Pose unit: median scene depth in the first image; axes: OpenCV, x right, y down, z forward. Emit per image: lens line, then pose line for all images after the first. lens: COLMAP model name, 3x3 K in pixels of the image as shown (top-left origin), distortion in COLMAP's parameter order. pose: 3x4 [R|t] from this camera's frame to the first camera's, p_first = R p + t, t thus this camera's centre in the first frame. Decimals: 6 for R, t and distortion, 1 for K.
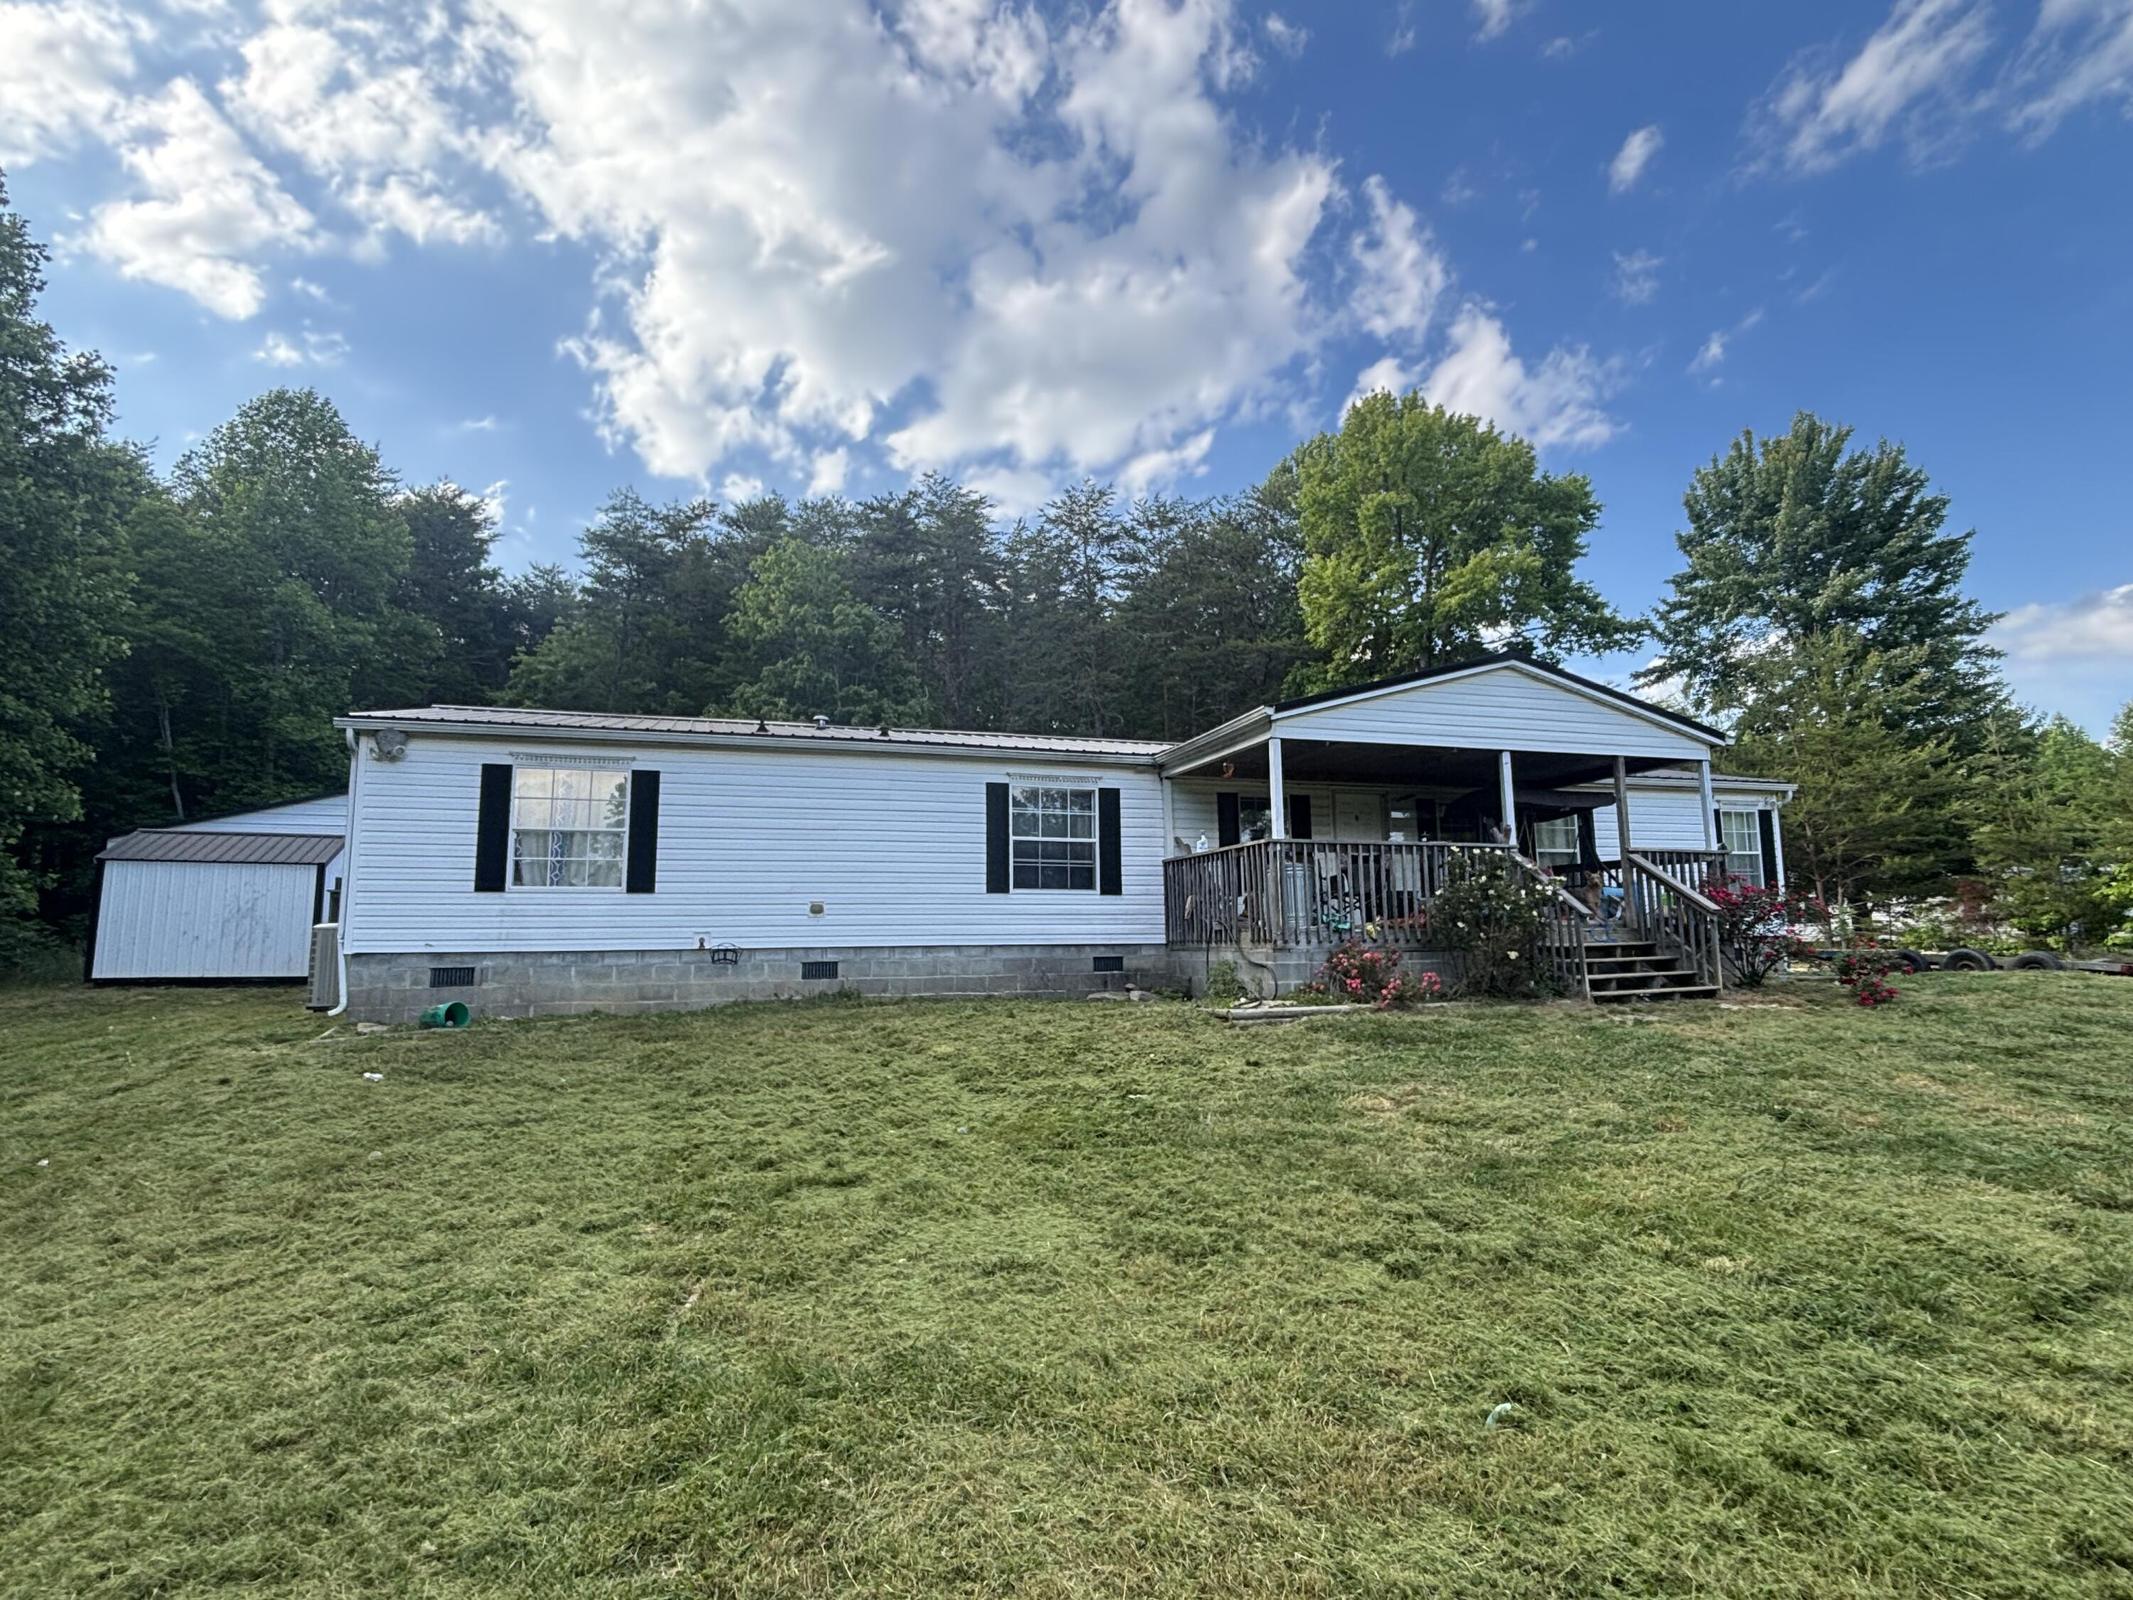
lens RADIAL K [[1098.1, 0, 1066.5], [0, 1098.1, 800.0], [0, 0, 1]] dist [0.013750, 0.000246]
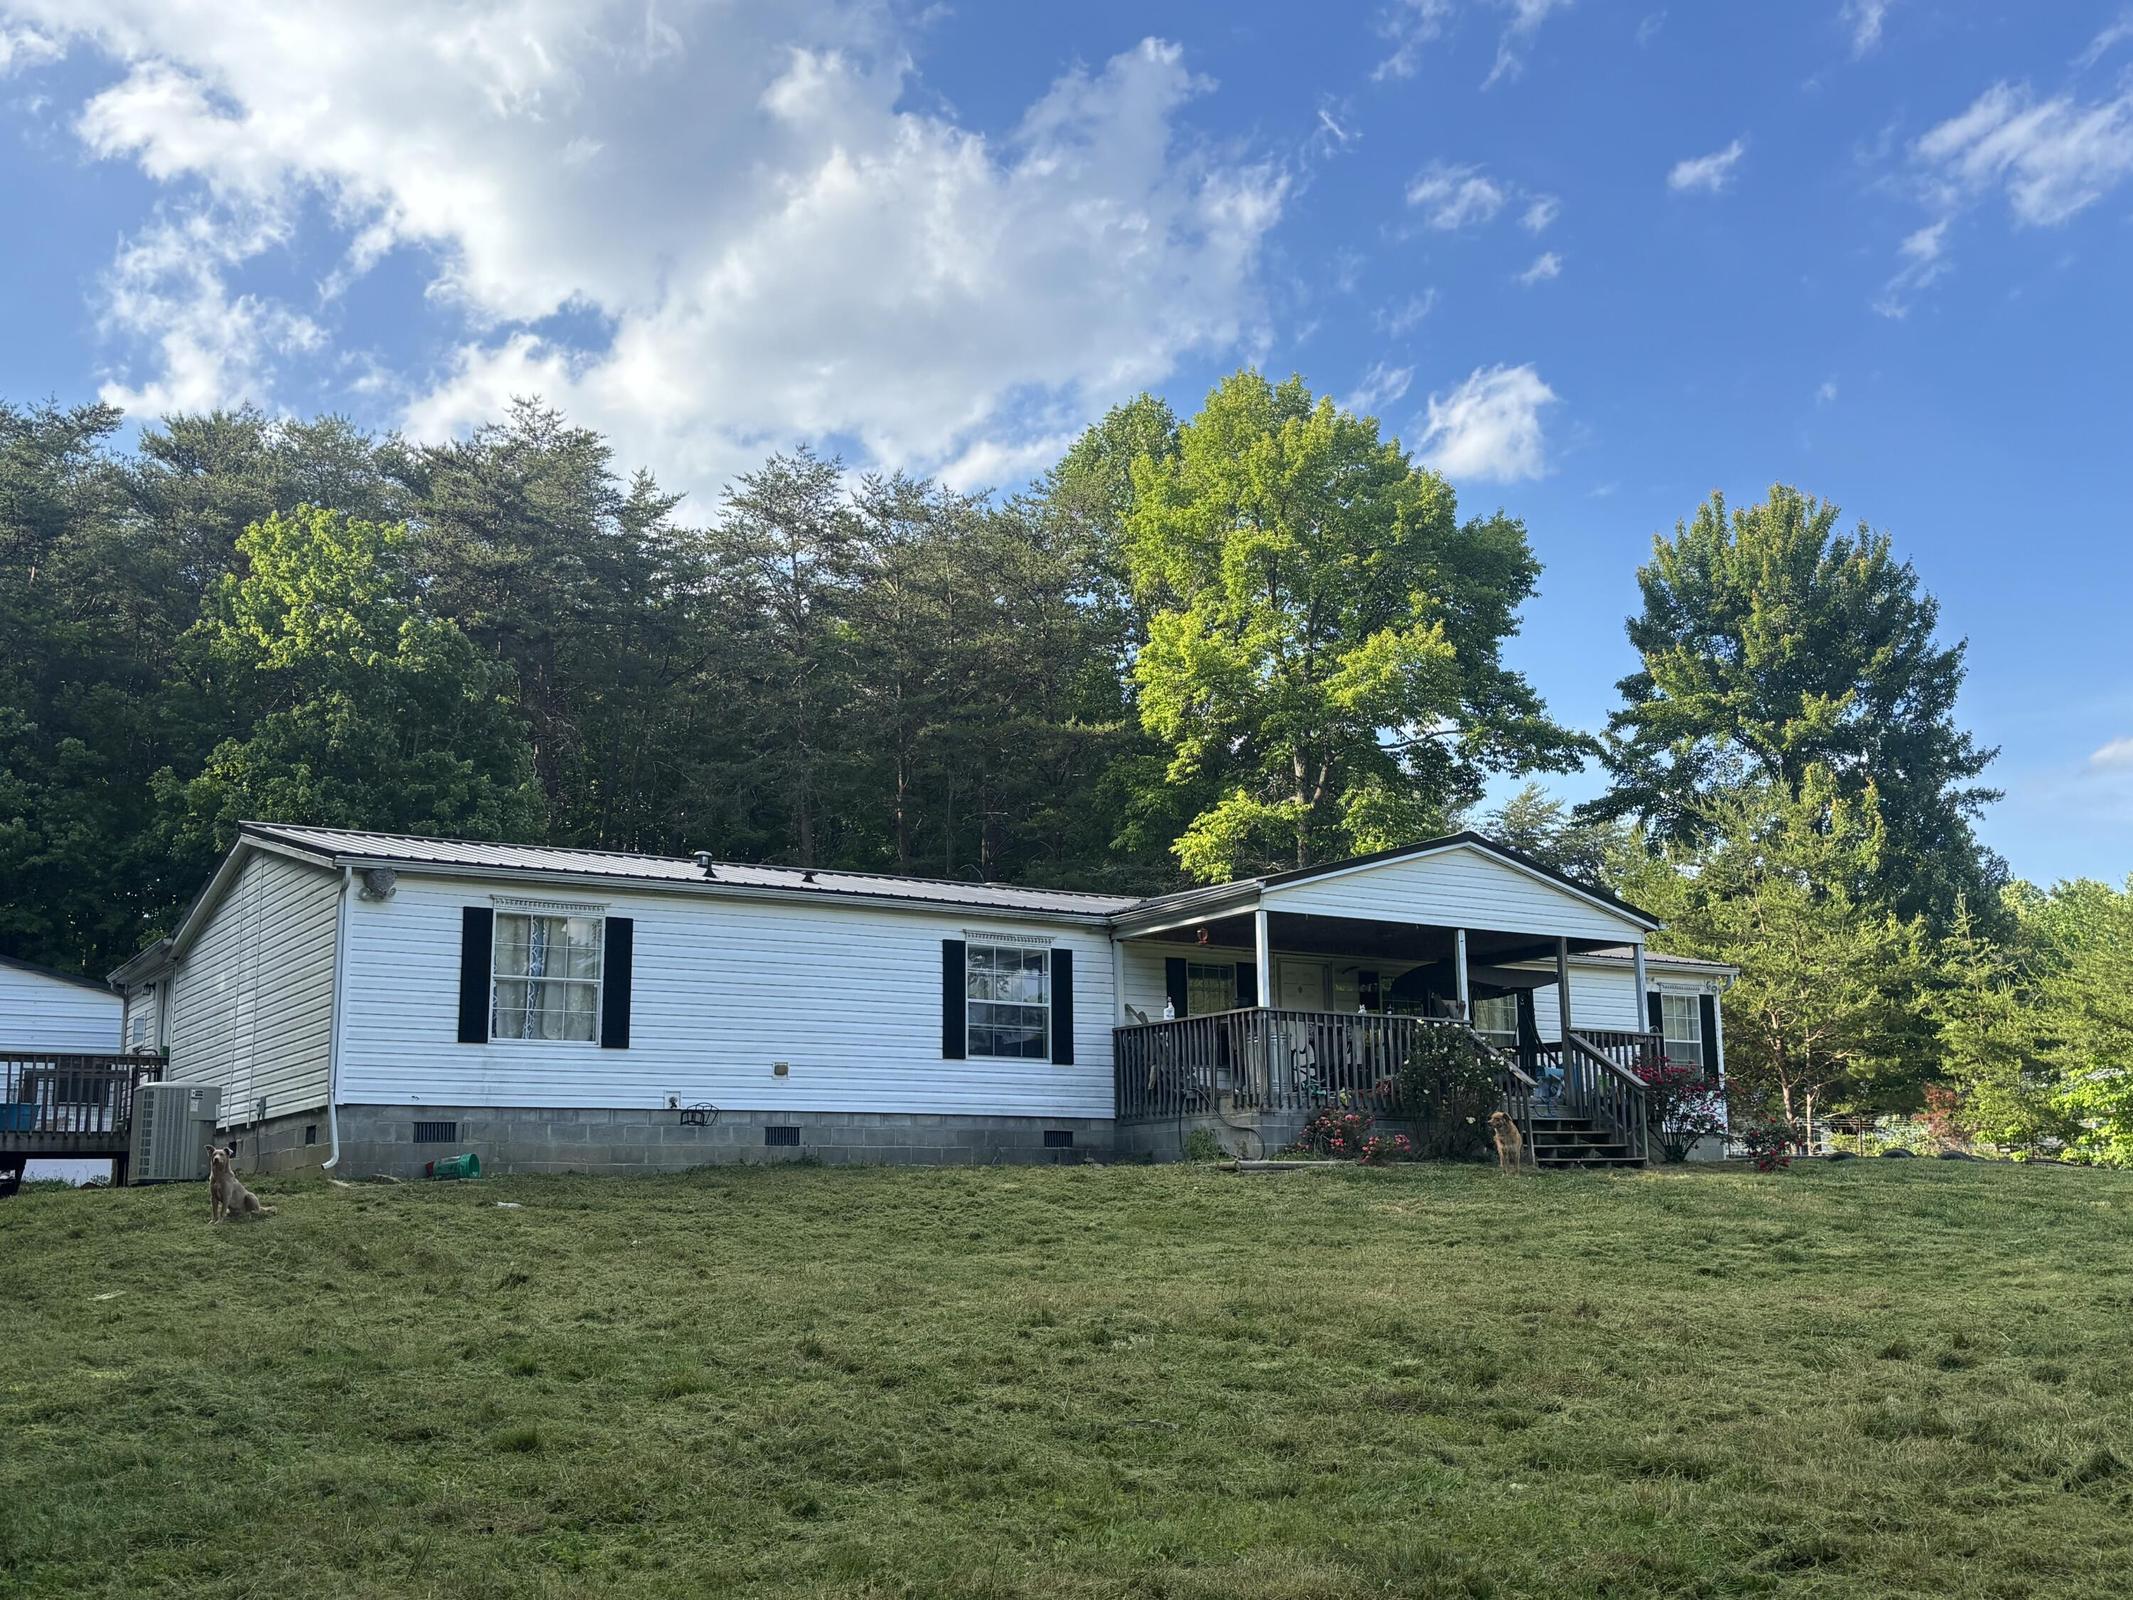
lens RADIAL K [[2212.8, 0, 1066.5], [0, 2212.8, 800.0], [0, 0, 1]] dist [0.187567, -0.786850]
pose [[0.967584, 0.049608, 0.247628, -0.445934], [-0.033511, 0.997067, -0.068805, -0.008183], [-0.250315, 0.058277, 0.966409, -0.860834]]
